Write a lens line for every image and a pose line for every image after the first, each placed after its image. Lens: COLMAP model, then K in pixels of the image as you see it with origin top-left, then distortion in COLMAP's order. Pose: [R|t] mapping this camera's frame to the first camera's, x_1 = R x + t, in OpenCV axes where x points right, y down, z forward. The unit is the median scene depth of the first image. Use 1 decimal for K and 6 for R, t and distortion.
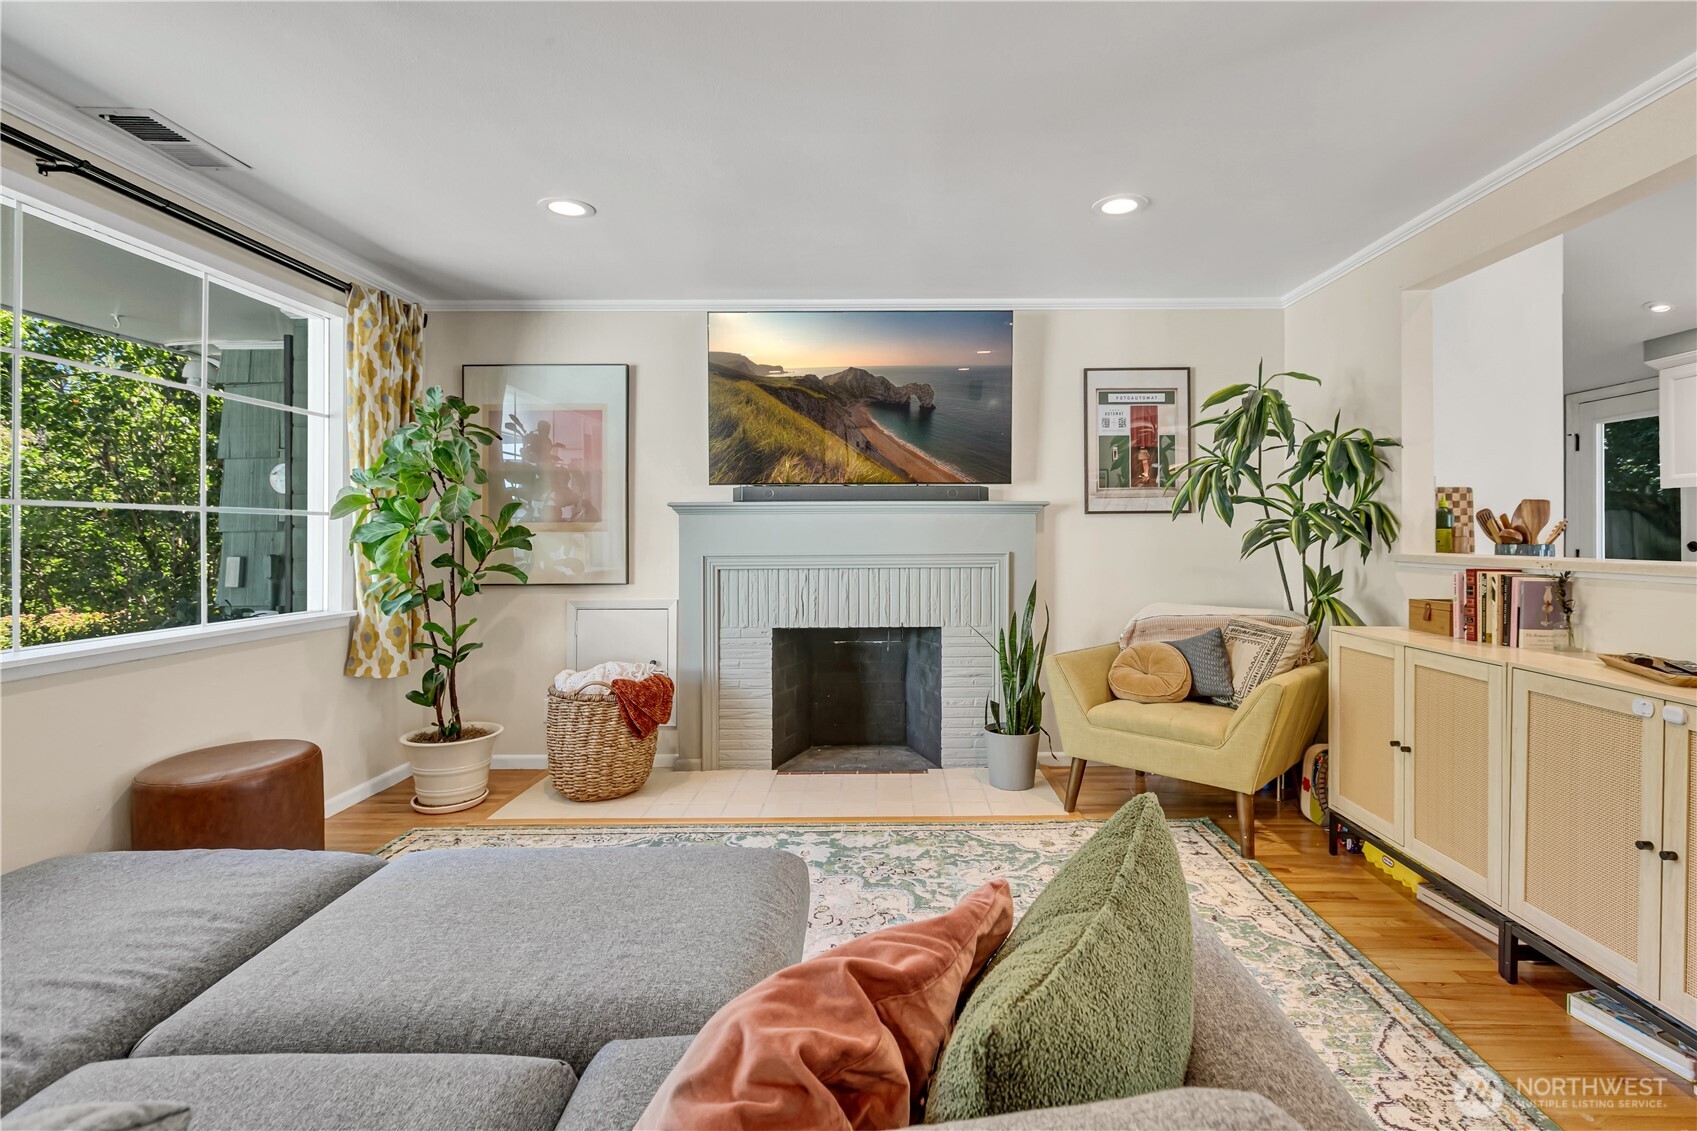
lens RADIAL K [[817.8, 0, 855.8], [0, 817.8, 502.3], [0, 0, 1]] dist [0.003008, 0.000488]
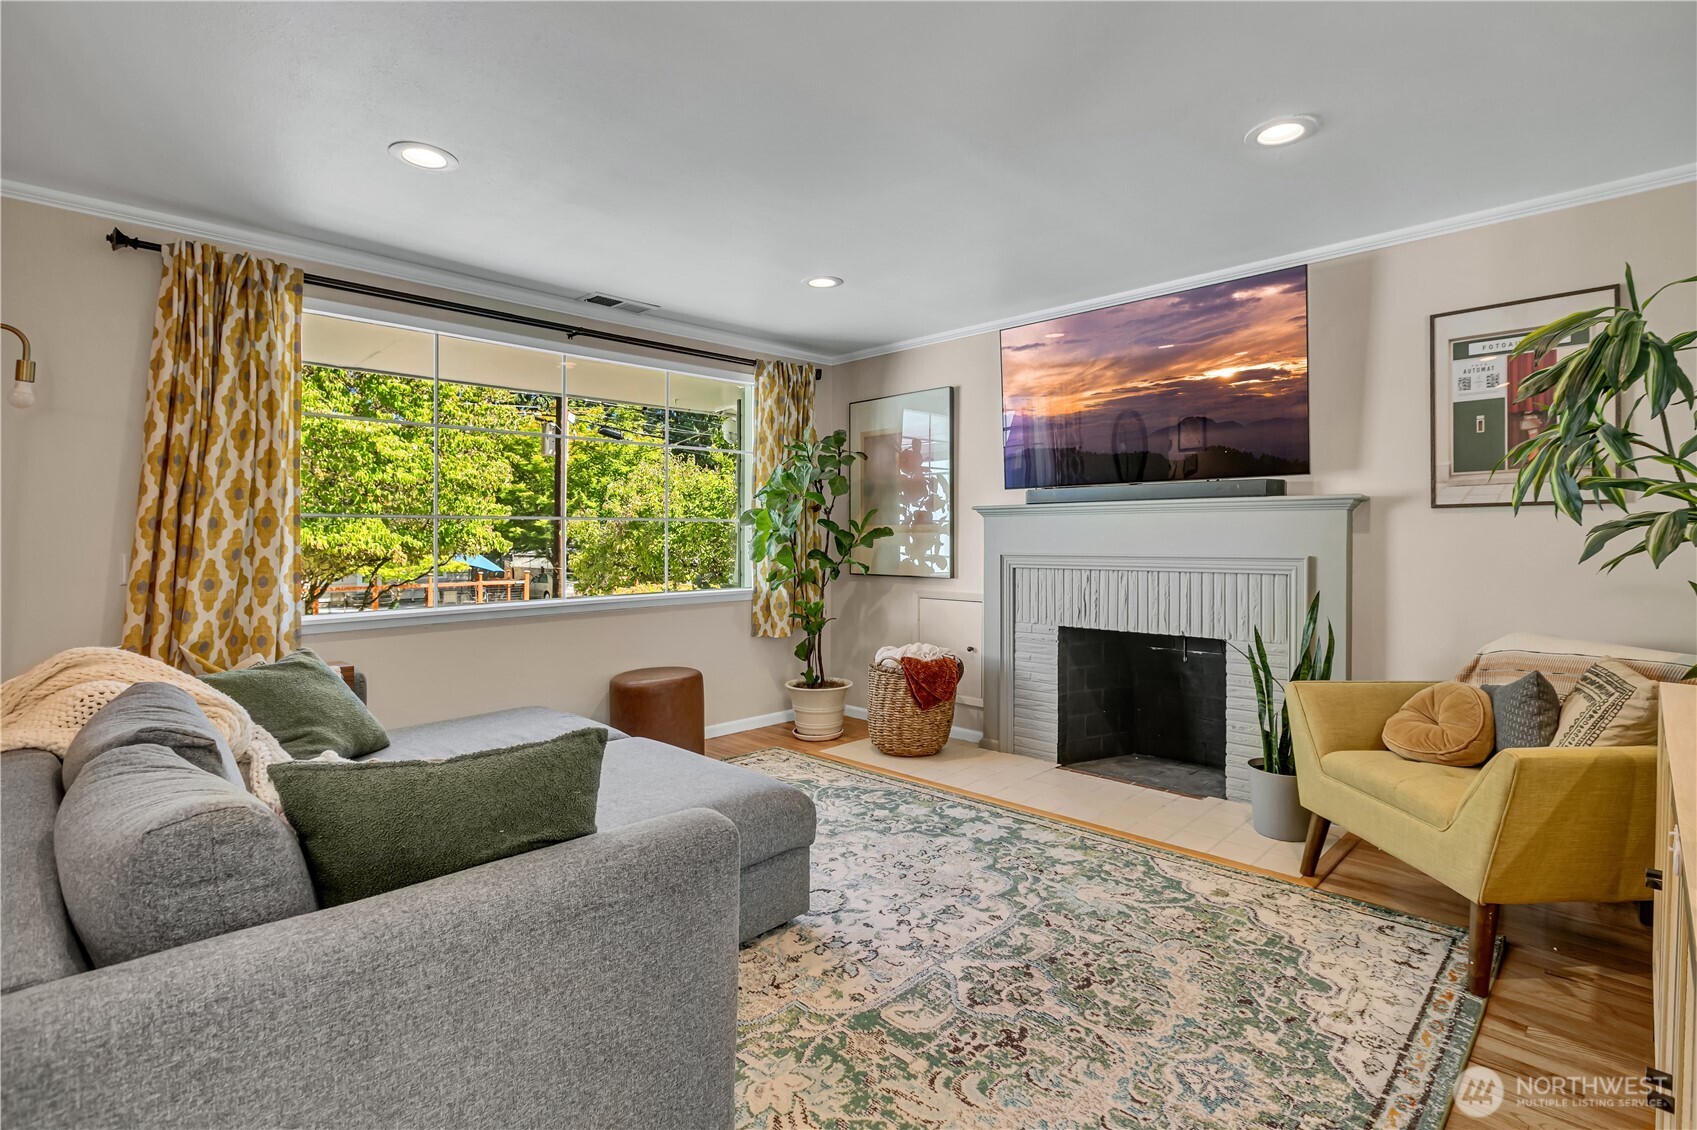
lens RADIAL K [[817.8, 0, 855.8], [0, 817.8, 501.8], [0, 0, 1]] dist [0.003008, 0.000488]
pose [[0.712133, -0.028273, -0.701475, 0.454222], [0.028894, 0.999522, -0.010953, 0.001408], [0.701449, -0.012468, 0.712610, 0.092267]]
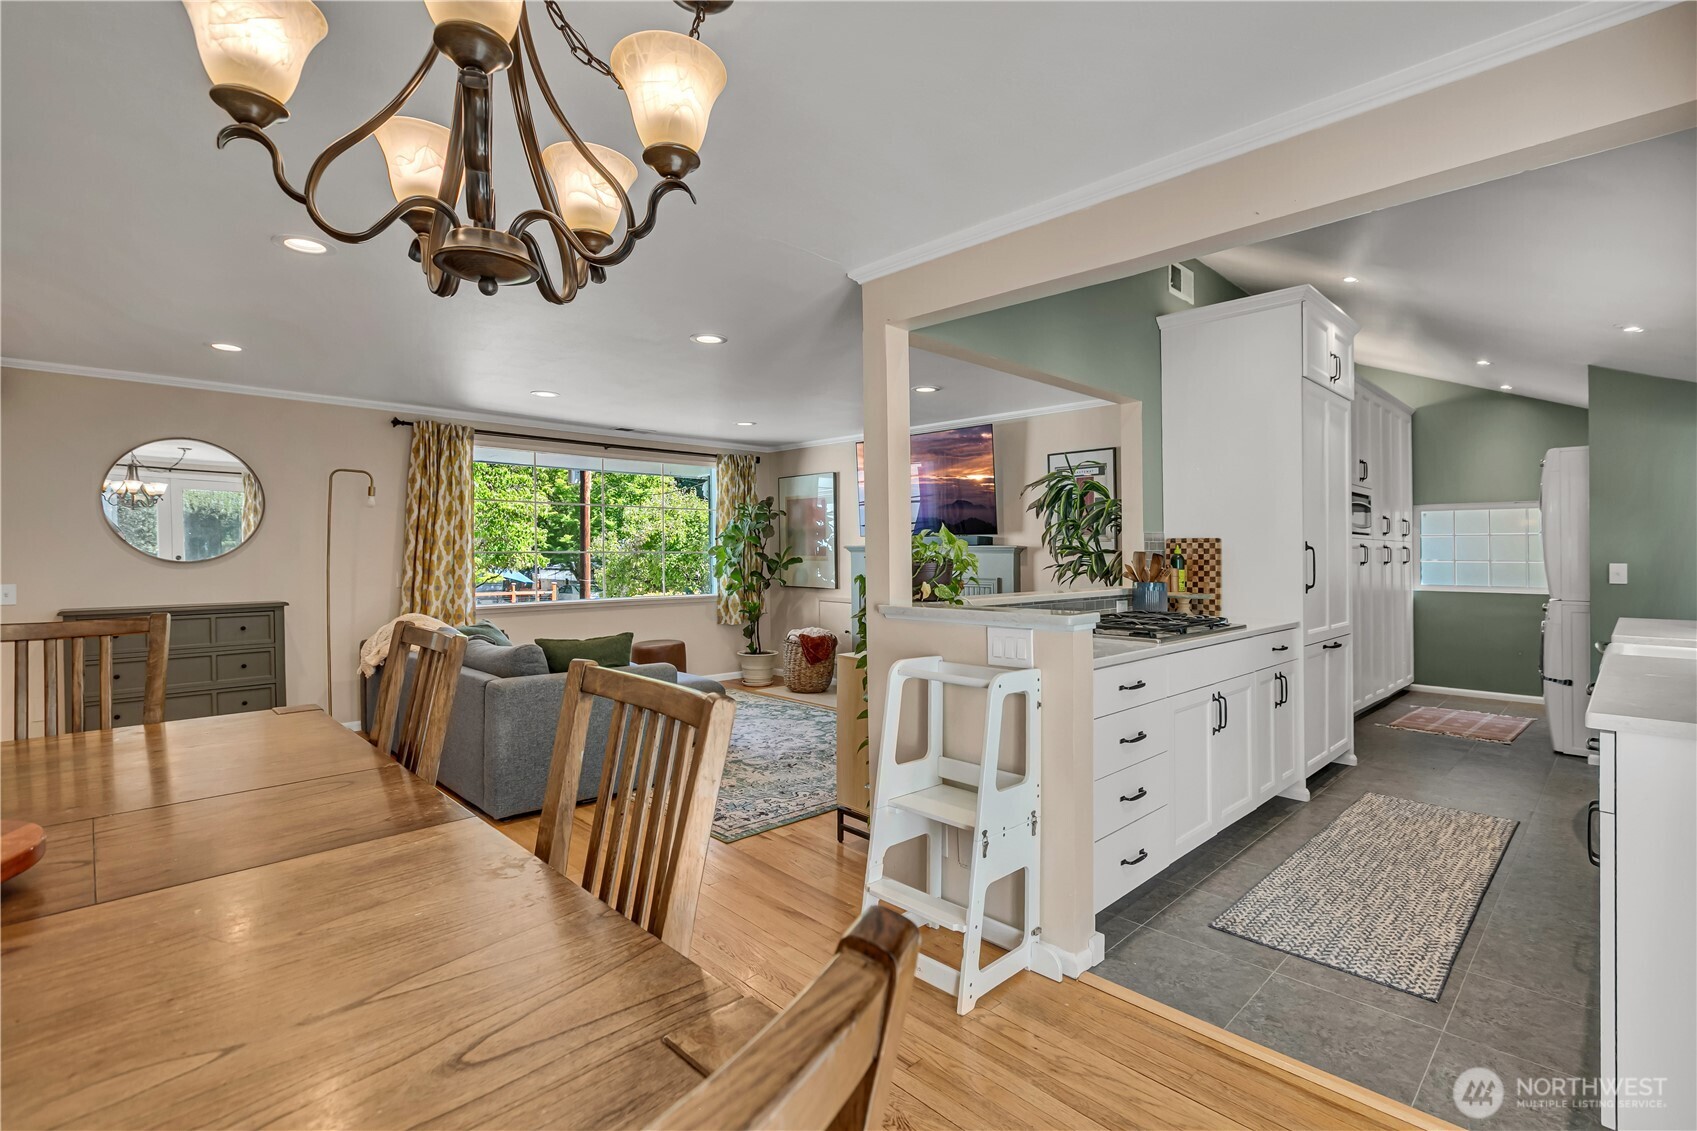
lens RADIAL K [[789.0, 0, 846.1], [0, 789.0, 542.9], [0, 0, 1]] dist [-0.001285, -0.000420]
pose [[0.698890, -0.001842, -0.715227, 1.083380], [0.022957, 0.999539, 0.019858, -0.043279], [0.714861, -0.030298, 0.698610, -0.263692]]
